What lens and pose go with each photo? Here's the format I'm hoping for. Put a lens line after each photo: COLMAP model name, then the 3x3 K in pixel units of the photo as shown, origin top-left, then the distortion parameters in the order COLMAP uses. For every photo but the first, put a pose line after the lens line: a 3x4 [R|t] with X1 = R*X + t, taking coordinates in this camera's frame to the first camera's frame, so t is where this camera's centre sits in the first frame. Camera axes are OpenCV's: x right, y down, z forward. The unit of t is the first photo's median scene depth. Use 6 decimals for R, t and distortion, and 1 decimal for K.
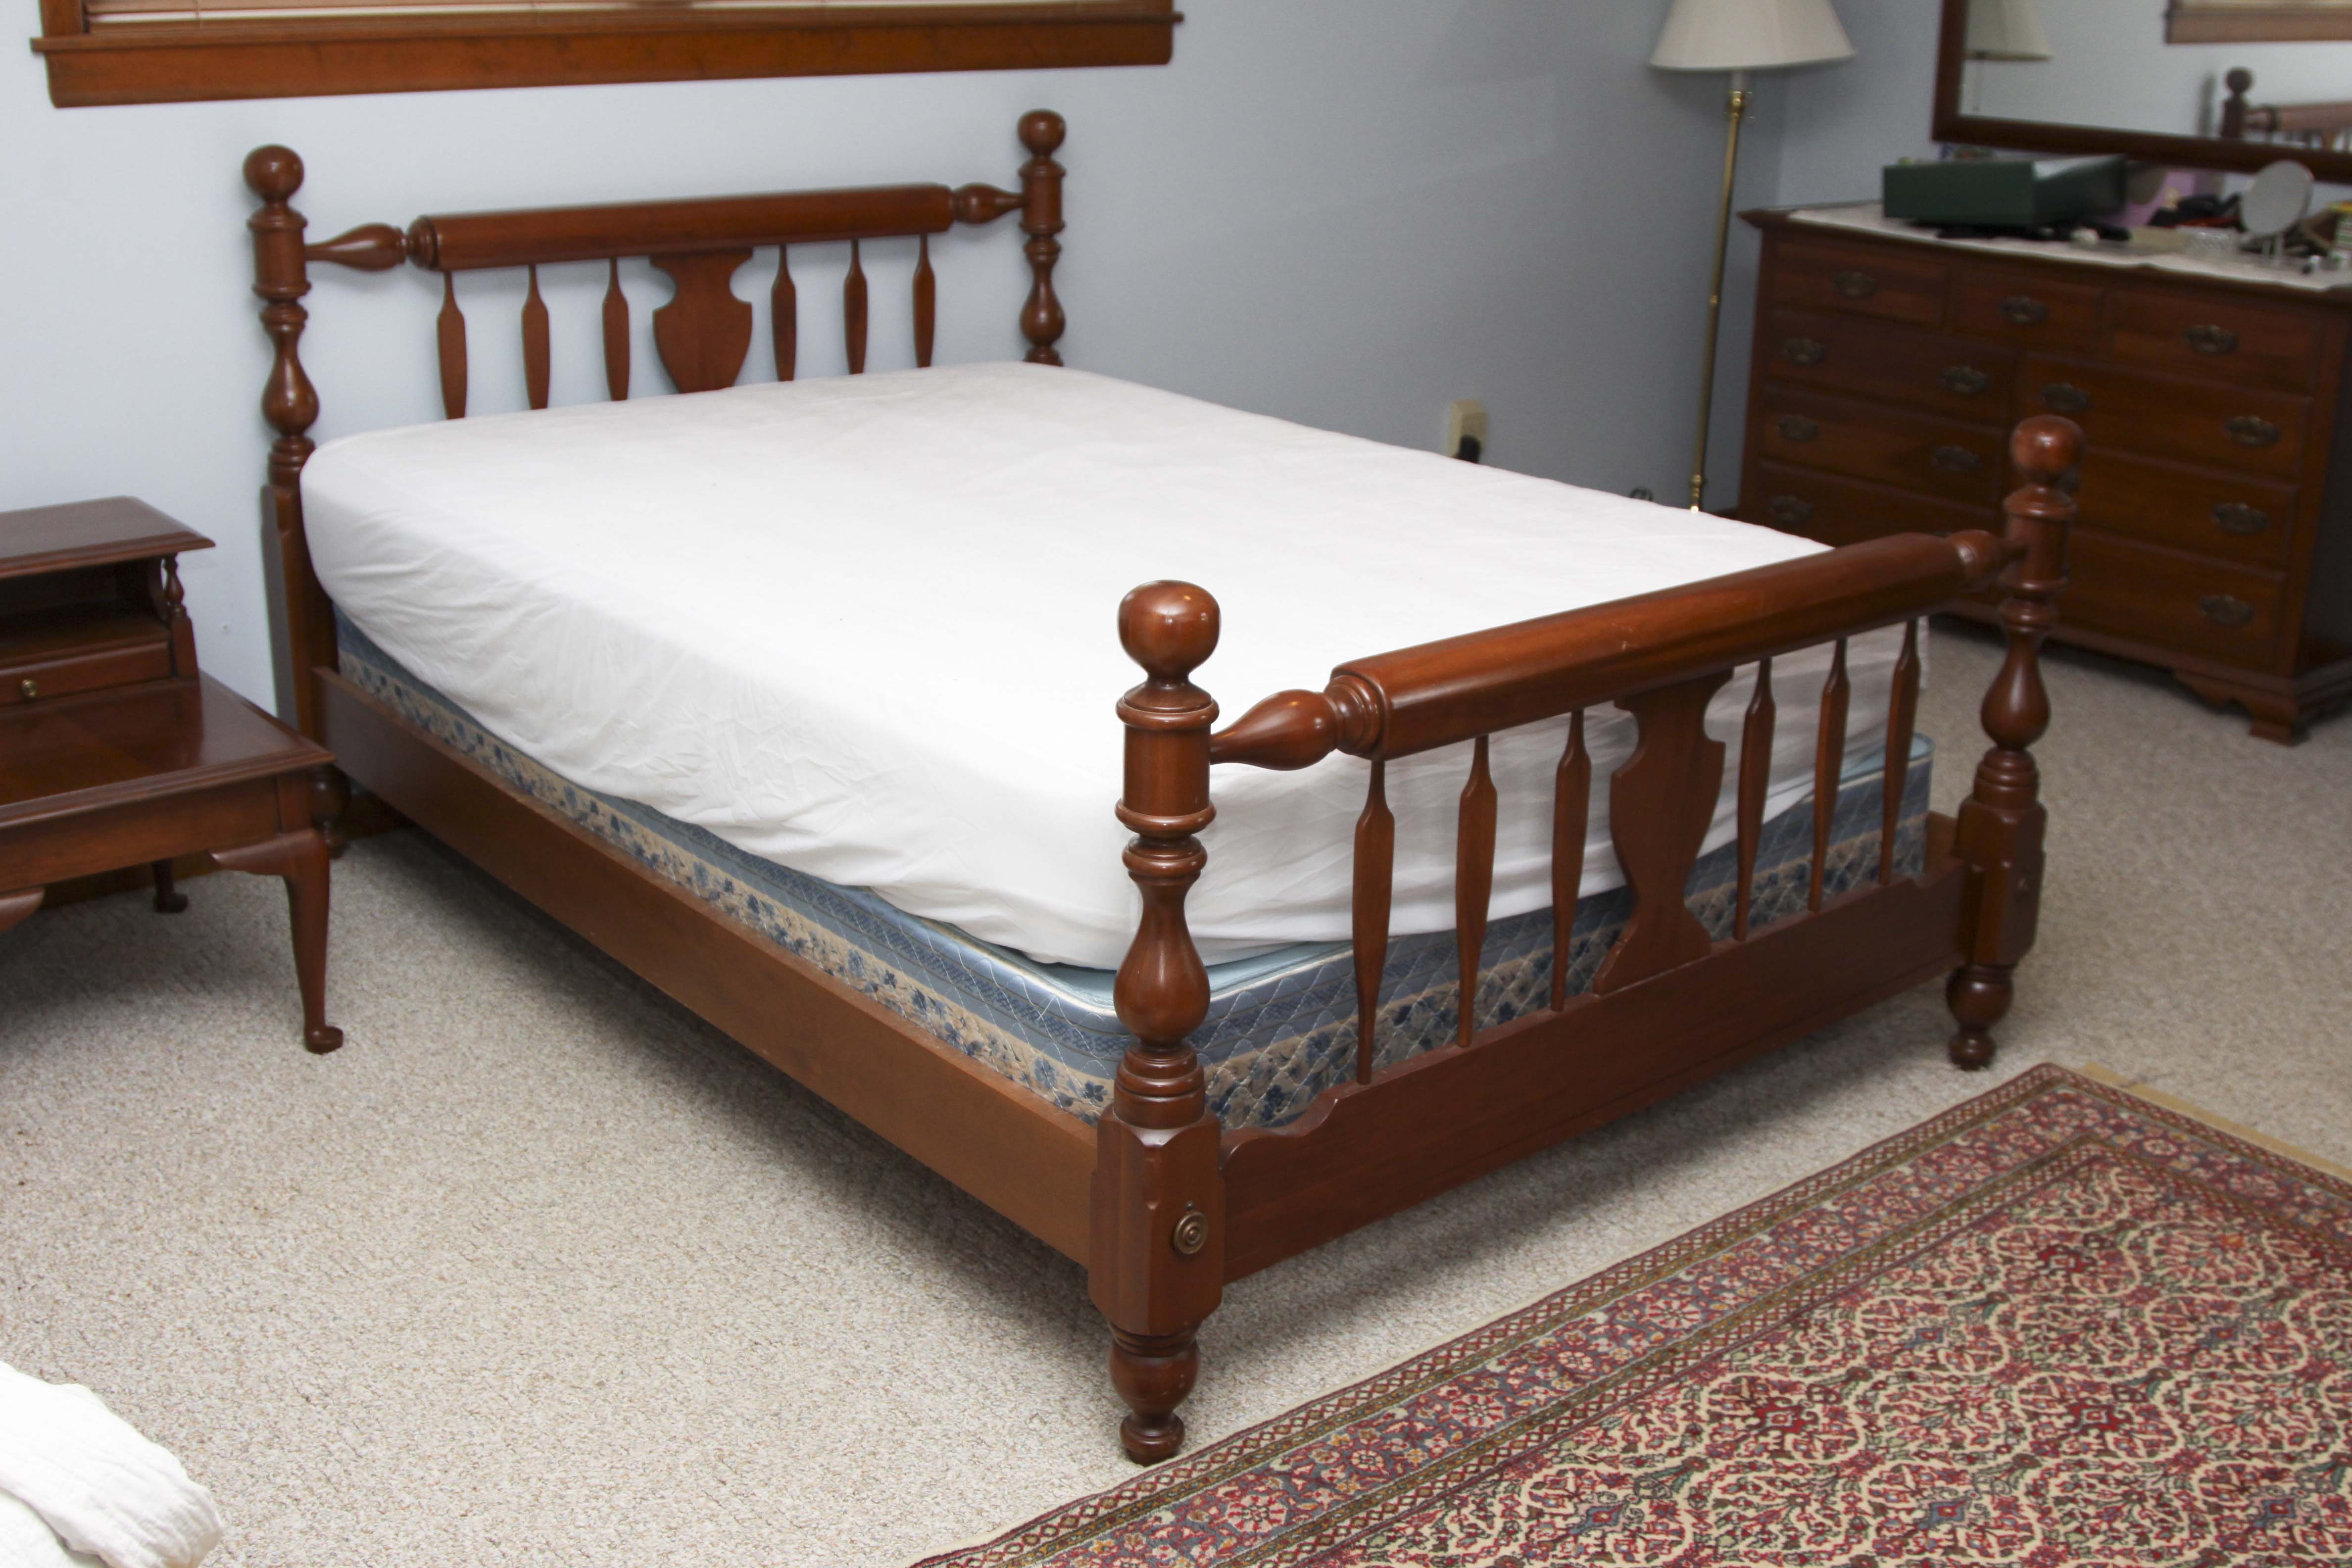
lens RADIAL K [[2567.6, 0, 1237.5], [0, 2567.6, 781.1], [0, 0, 1]] dist [-0.114667, 0.023620]
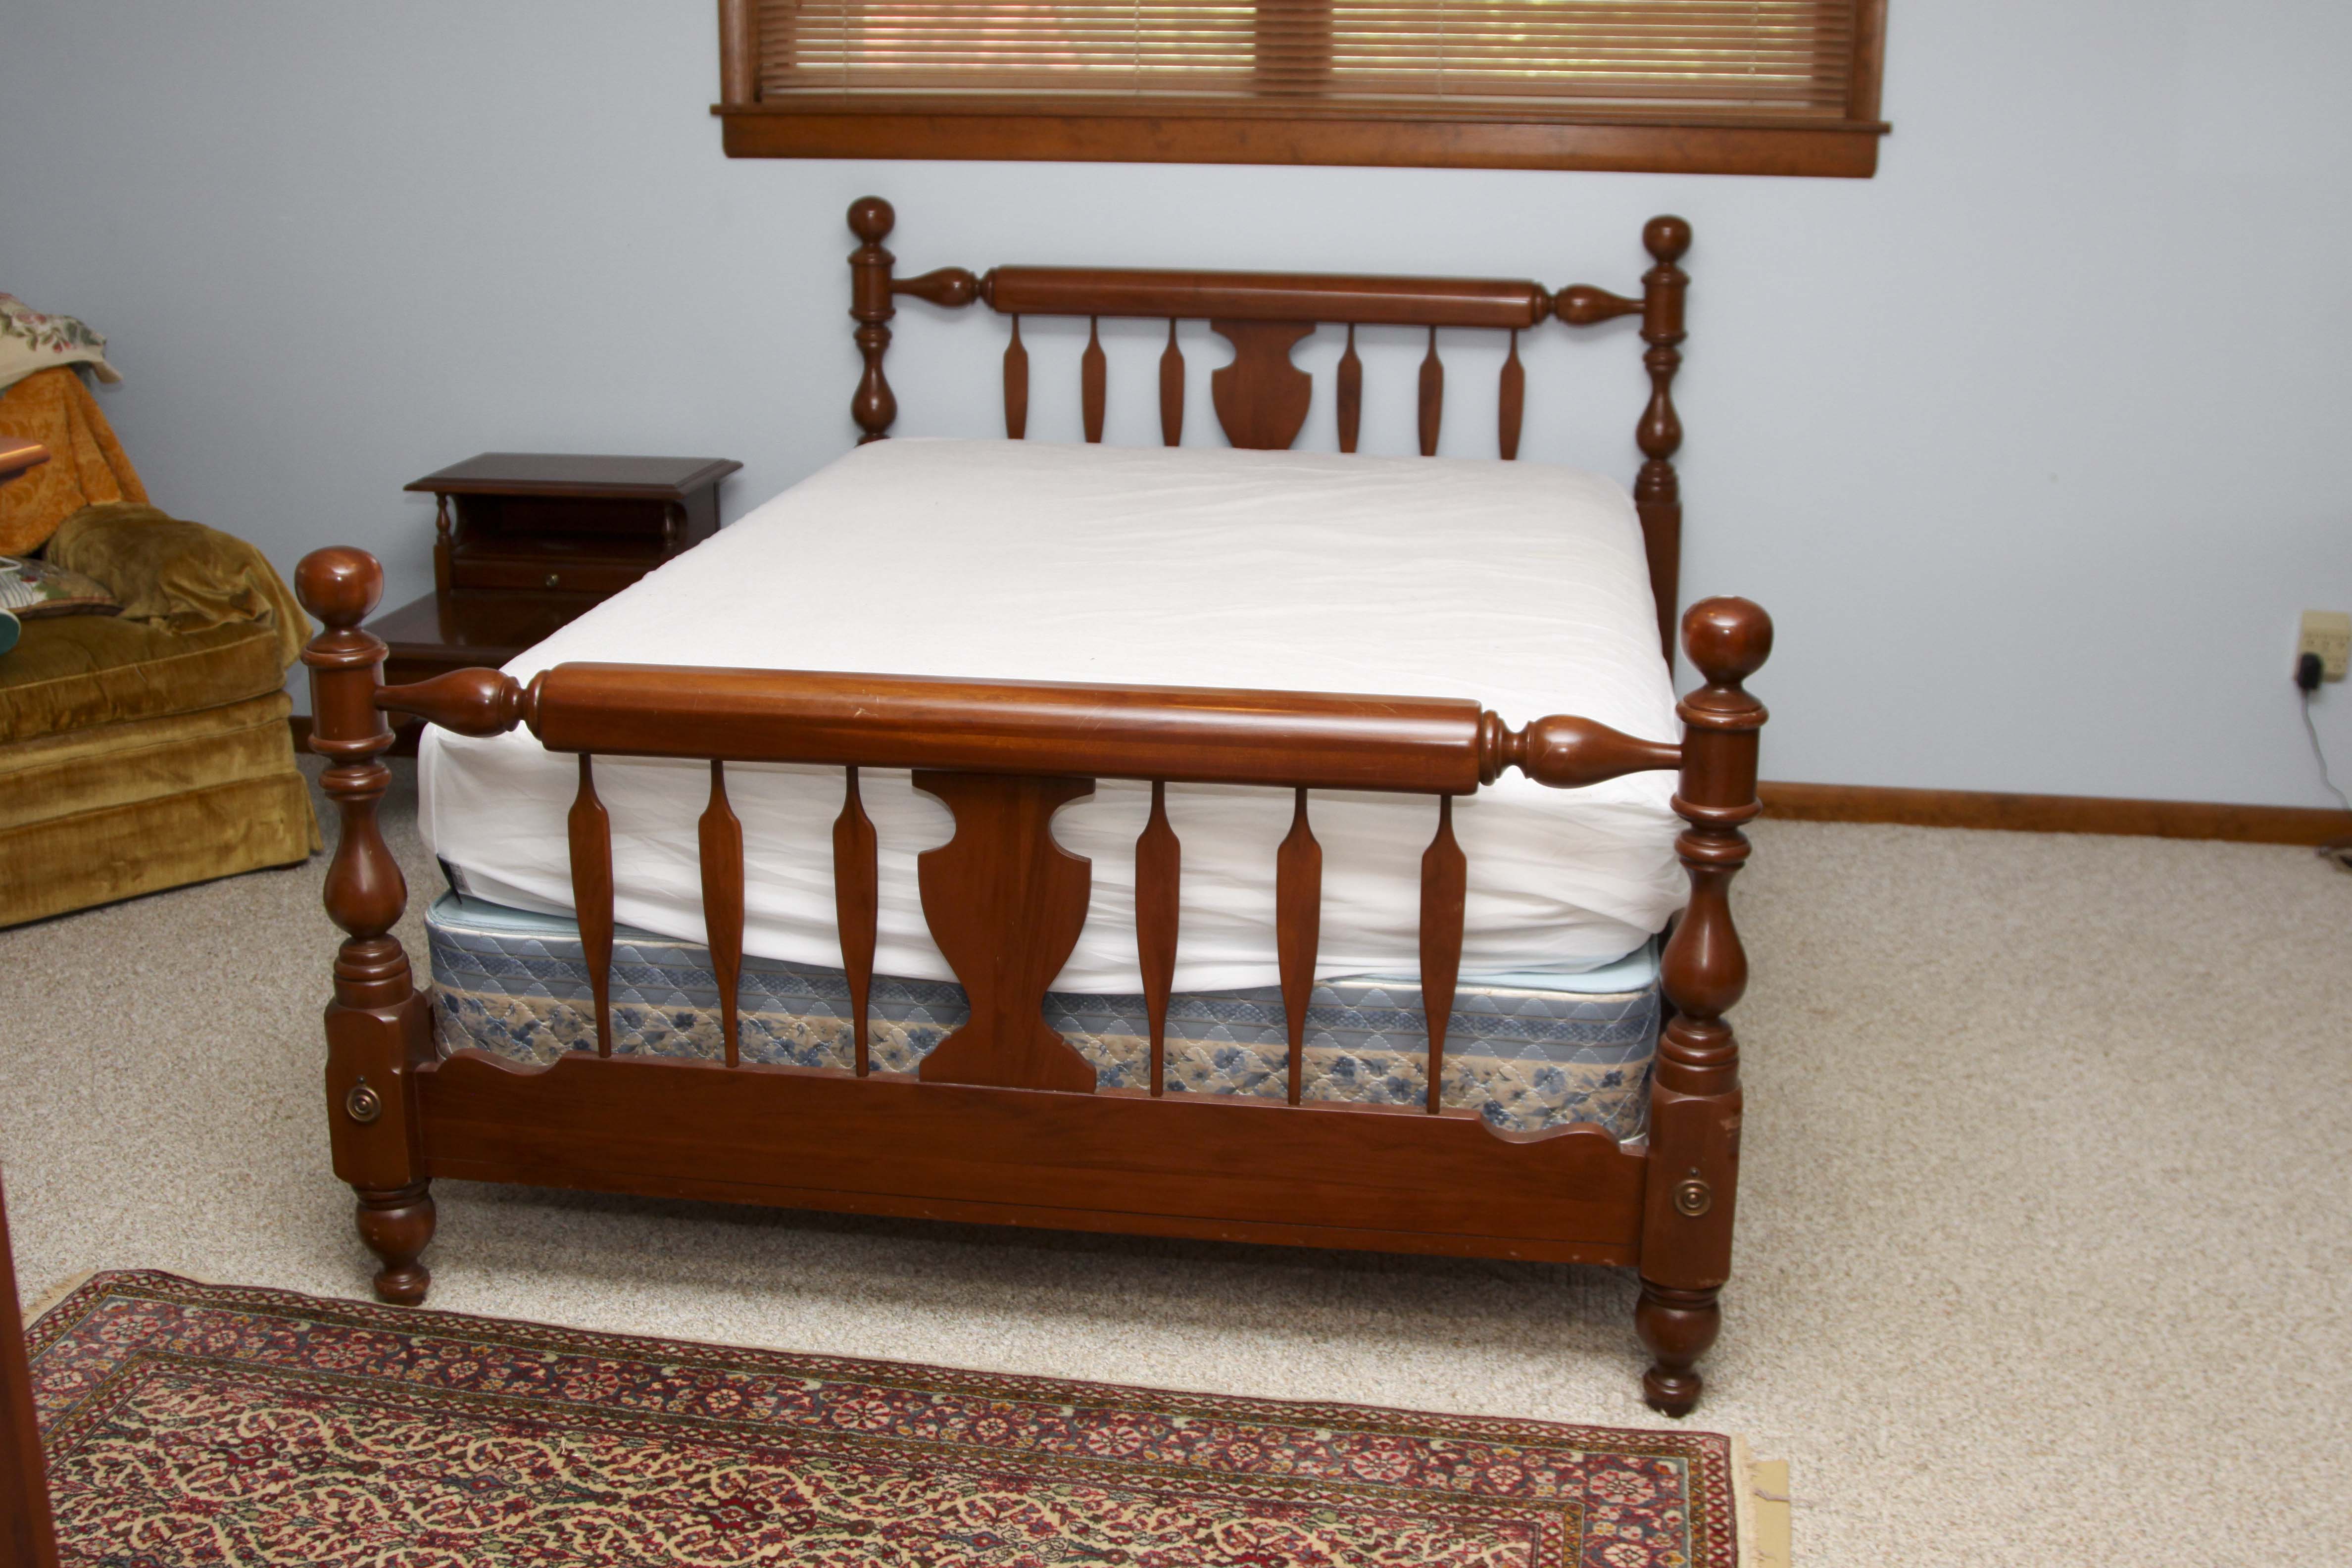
lens RADIAL K [[2549.7, 0, 1193.3], [0, 2549.7, 791.5], [0, 0, 1]] dist [-0.138845, 0.073861]
pose [[0.648183, 0.205133, -0.733334, 0.936392], [-0.239322, 0.969112, 0.059553, -0.110307], [0.722899, 0.136902, 0.677255, 0.423931]]
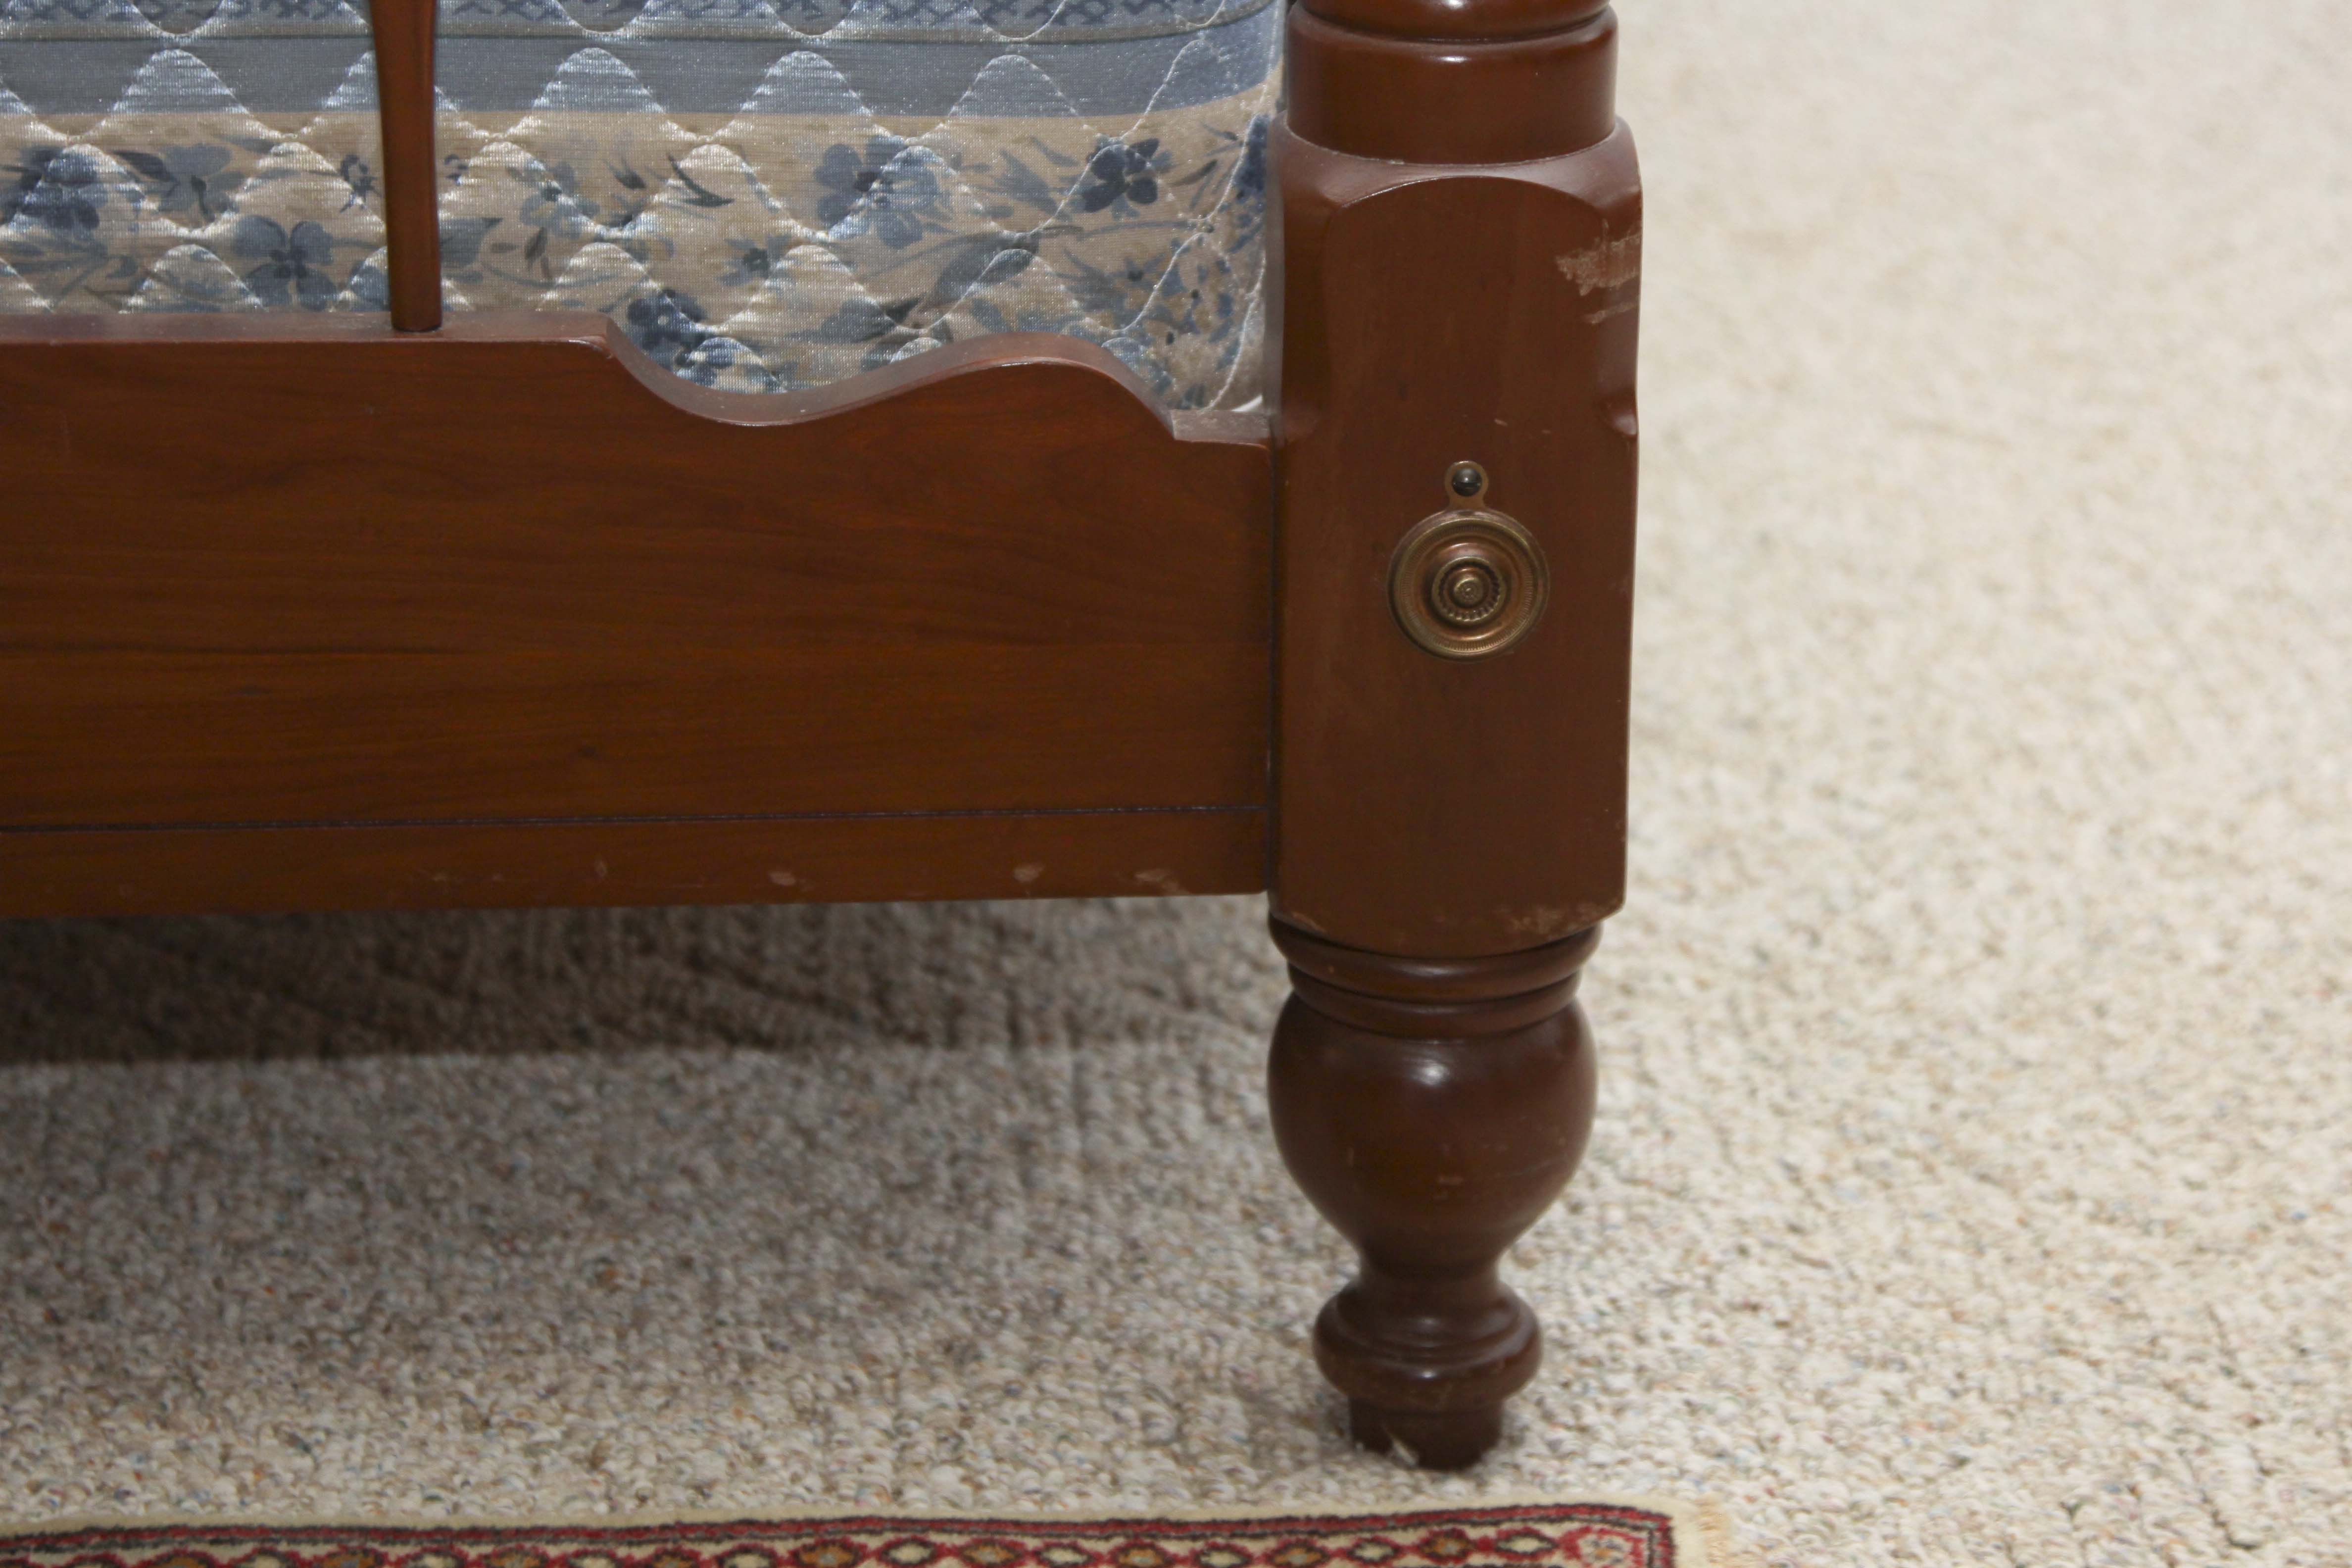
lens RADIAL K [[5803.5, 0, 1218.3], [0, 5803.5, 776.5], [0, 0, 1]] dist [0.198972, 0.071772]
pose [[0.783393, 0.209625, -0.585109, 0.697699], [-0.189015, 0.977170, 0.097018, 0.020781], [0.592088, 0.034591, 0.805130, 0.771096]]
